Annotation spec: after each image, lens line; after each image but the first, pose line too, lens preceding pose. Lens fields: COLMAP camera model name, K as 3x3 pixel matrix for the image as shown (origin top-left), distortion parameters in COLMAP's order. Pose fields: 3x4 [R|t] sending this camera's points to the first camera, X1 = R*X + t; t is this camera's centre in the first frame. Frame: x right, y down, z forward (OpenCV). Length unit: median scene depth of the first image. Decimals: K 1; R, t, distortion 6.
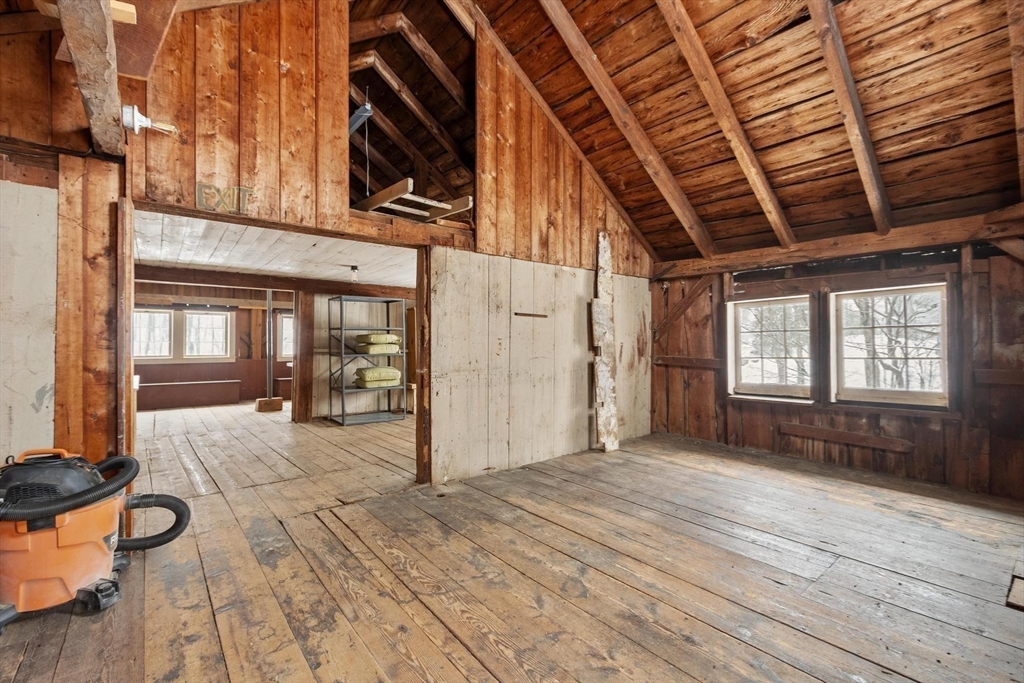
lens RADIAL K [[450.2, 0, 513.8], [0, 450.2, 341.5], [0, 0, 1]] dist [0.001492, -0.000609]
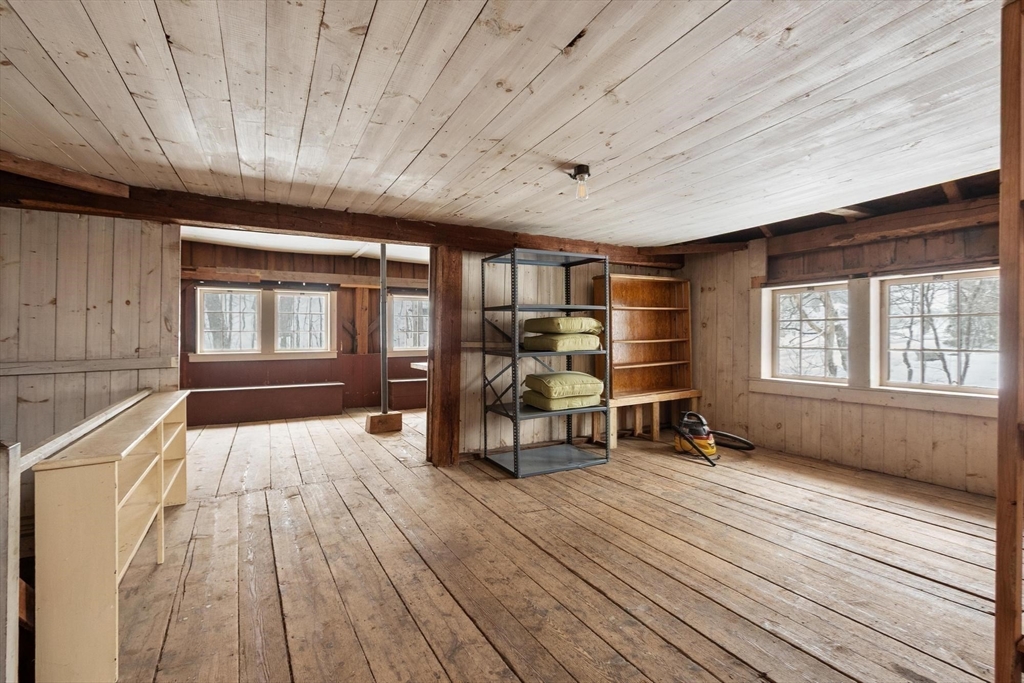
lens RADIAL K [[450.2, 0, 507.6], [0, 450.2, 333.4], [0, 0, 1]] dist [0.001492, -0.000609]
pose [[0.984186, -0.003755, -0.177100, -0.266350], [0.005067, 0.999963, 0.006956, 0.000405], [0.177068, -0.007743, 0.984168, 0.403788]]
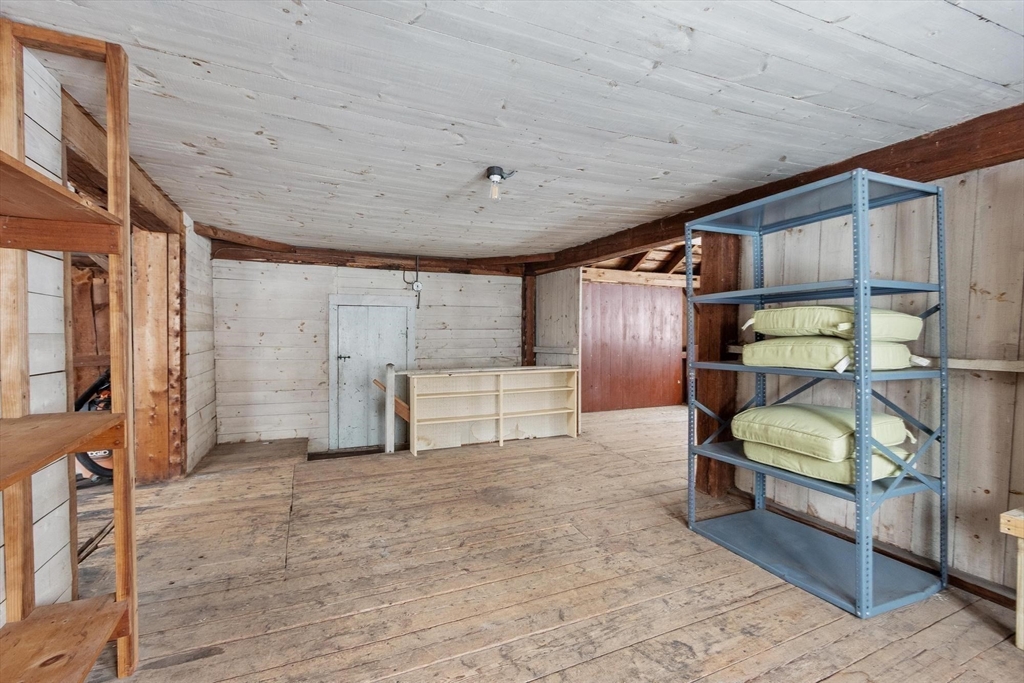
lens RADIAL K [[450.2, 0, 507.9], [0, 450.2, 340.4], [0, 0, 1]] dist [0.001492, -0.000609]
pose [[-0.266370, 0.015436, -0.963747, 0.070707], [0.007161, 0.999876, 0.014036, 0.001640], [0.963844, -0.003163, -0.266448, 0.871104]]
